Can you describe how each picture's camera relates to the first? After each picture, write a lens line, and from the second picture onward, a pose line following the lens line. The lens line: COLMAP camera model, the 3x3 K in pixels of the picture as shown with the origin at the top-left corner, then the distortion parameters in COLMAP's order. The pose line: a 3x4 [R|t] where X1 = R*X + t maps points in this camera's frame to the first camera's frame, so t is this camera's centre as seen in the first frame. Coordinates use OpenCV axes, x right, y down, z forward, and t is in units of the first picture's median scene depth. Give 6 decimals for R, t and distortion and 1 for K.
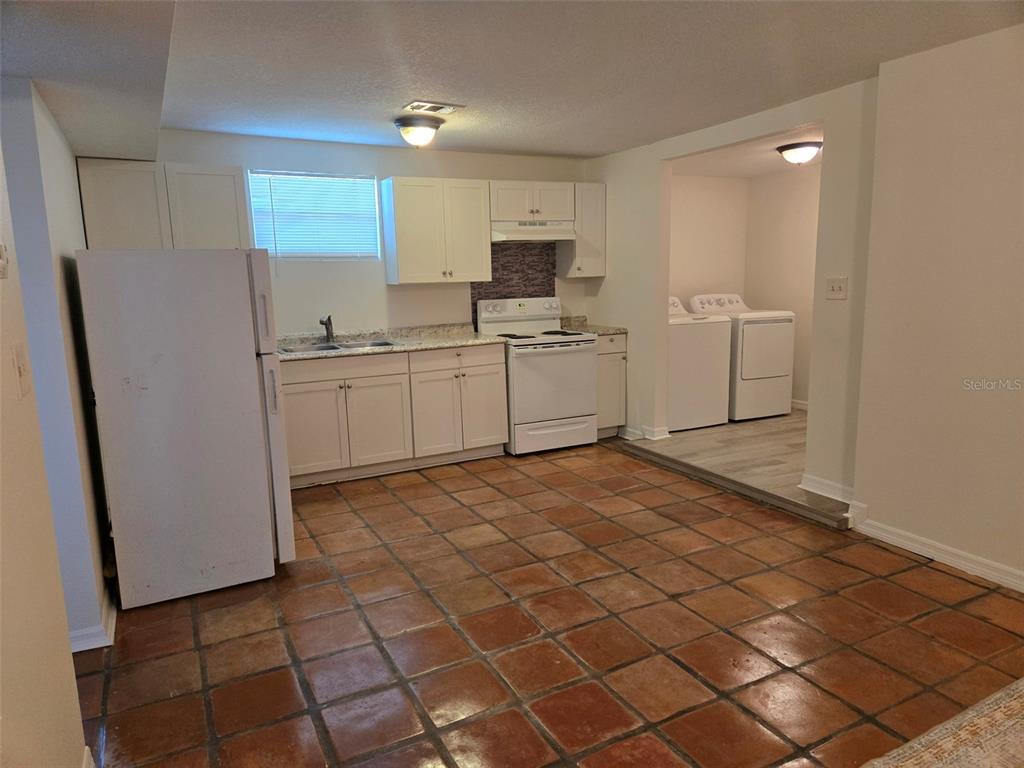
lens RADIAL K [[683.1, 0, 509.2], [0, 683.1, 387.5], [0, 0, 1]] dist [0.079665, -0.071679]
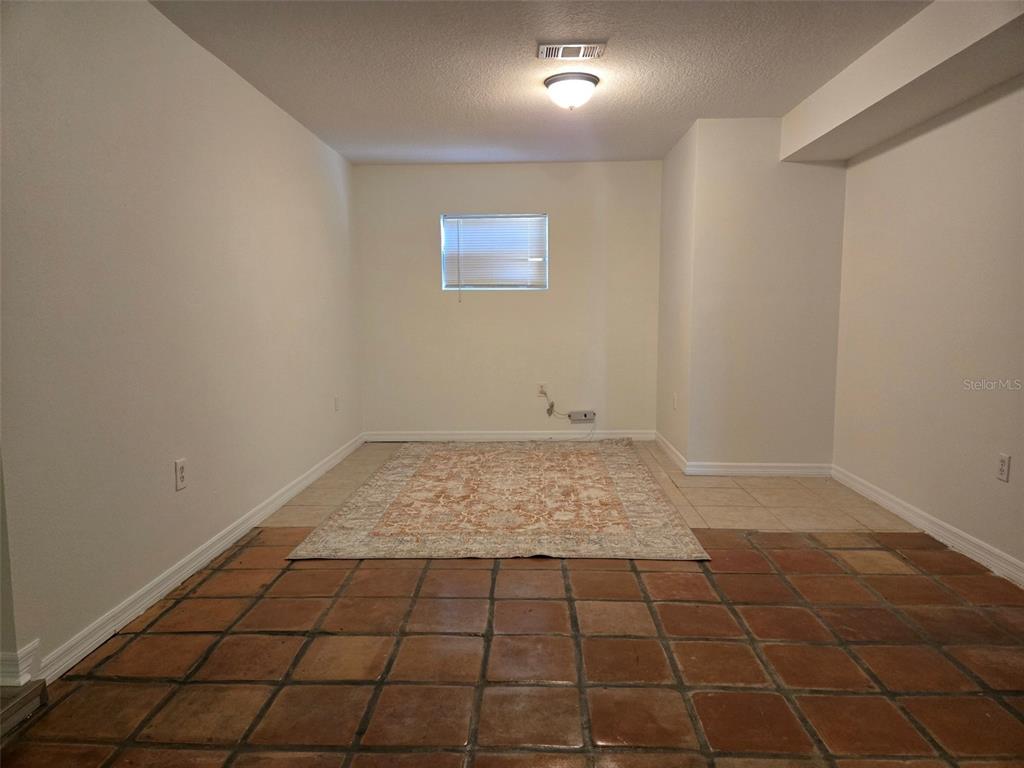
lens RADIAL K [[683.1, 0, 511.3], [0, 683.1, 384.5], [0, 0, 1]] dist [0.079665, -0.071679]
pose [[-0.873337, -0.025815, 0.486432, -0.077348], [0.106802, 0.964149, 0.242920, -0.096686], [-0.475264, 0.264103, -0.839270, 0.902793]]
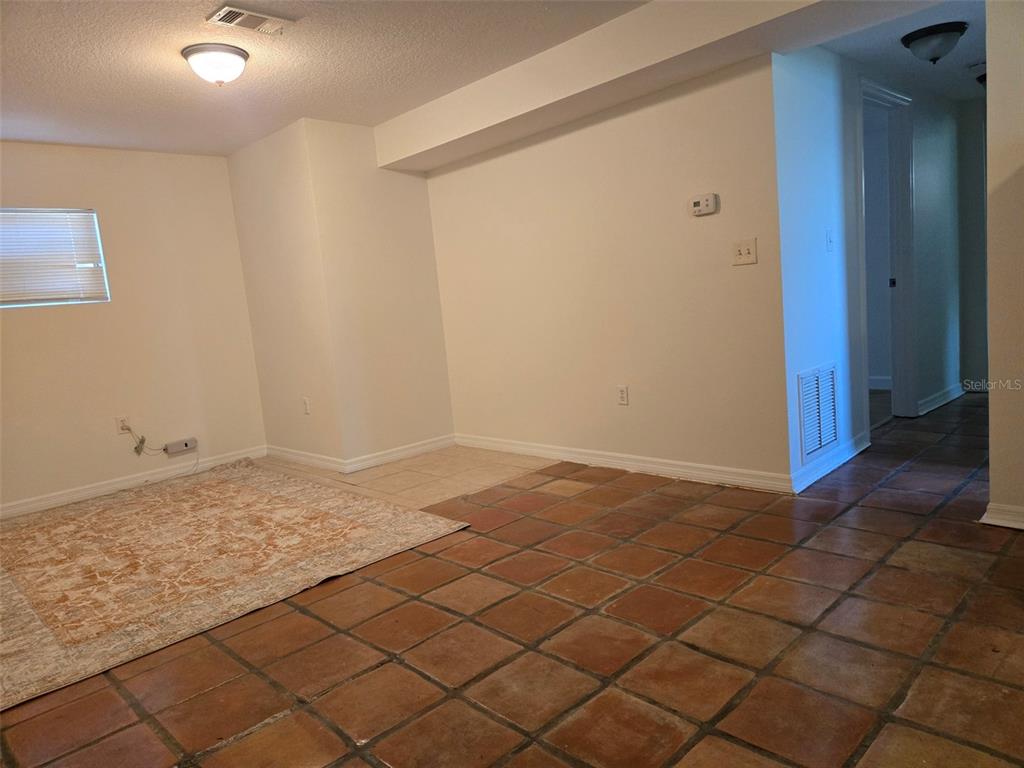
lens RADIAL K [[683.1, 0, 509.3], [0, 683.1, 378.3], [0, 0, 1]] dist [0.079665, -0.071679]
pose [[-0.951835, 0.142841, -0.271307, 0.194099], [0.063675, 0.957651, 0.280803, -0.096467], [0.299927, 0.250002, -0.920621, 0.928795]]
